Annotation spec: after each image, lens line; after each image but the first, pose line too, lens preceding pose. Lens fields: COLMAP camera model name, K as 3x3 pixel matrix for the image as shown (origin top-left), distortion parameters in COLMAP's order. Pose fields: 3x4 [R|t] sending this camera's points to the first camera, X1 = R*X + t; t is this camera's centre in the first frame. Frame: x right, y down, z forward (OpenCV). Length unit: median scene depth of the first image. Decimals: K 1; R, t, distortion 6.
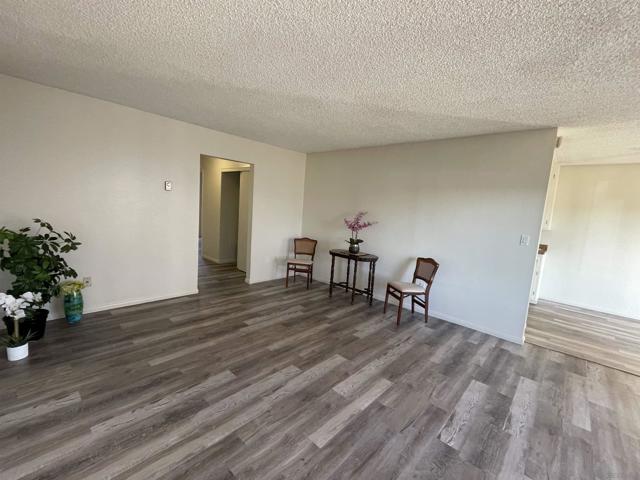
lens RADIAL K [[281.0, 0, 319.7], [0, 281.0, 239.0], [0, 0, 1]] dist [-0.003338, -0.000208]
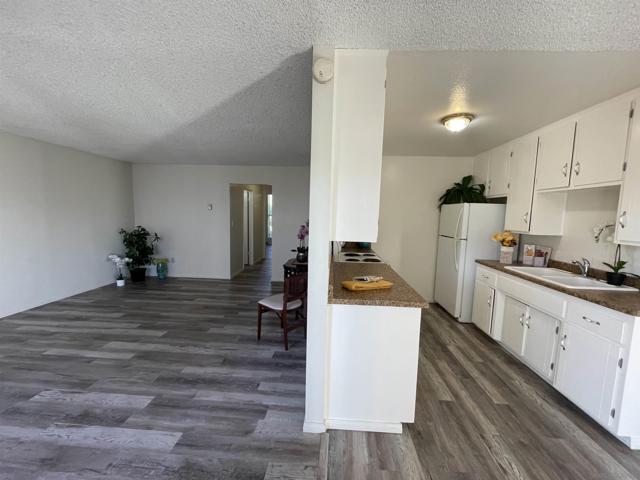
lens RADIAL K [[256.7, 0, 320.4], [0, 256.7, 241.5], [0, 0, 1]] dist [-0.001895, -0.000041]
pose [[0.629882, 0.031943, -0.776034, 1.469802], [-0.075290, 0.996960, -0.020073, -0.018313], [0.773033, 0.071071, 0.630372, 0.837176]]
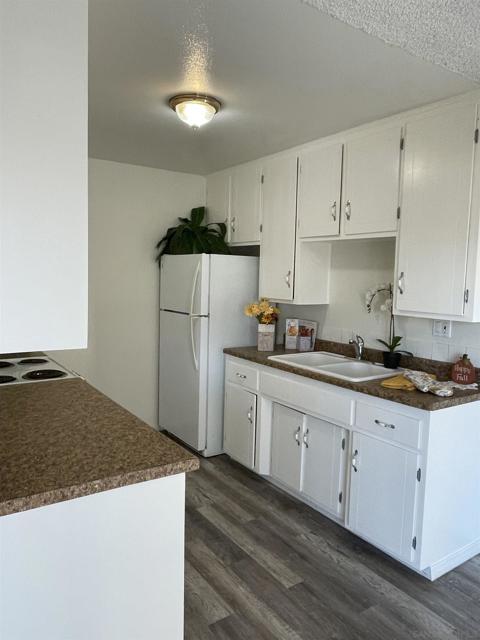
lens RADIAL K [[467.6, 0, 241.1], [0, 467.6, 318.3], [0, 0, 1]] dist [-0.003185, -0.010120]
pose [[0.972255, -0.021164, -0.232966, 1.140374], [0.012346, 0.999153, -0.039247, -0.096464], [0.233599, 0.035282, 0.971693, 1.001215]]
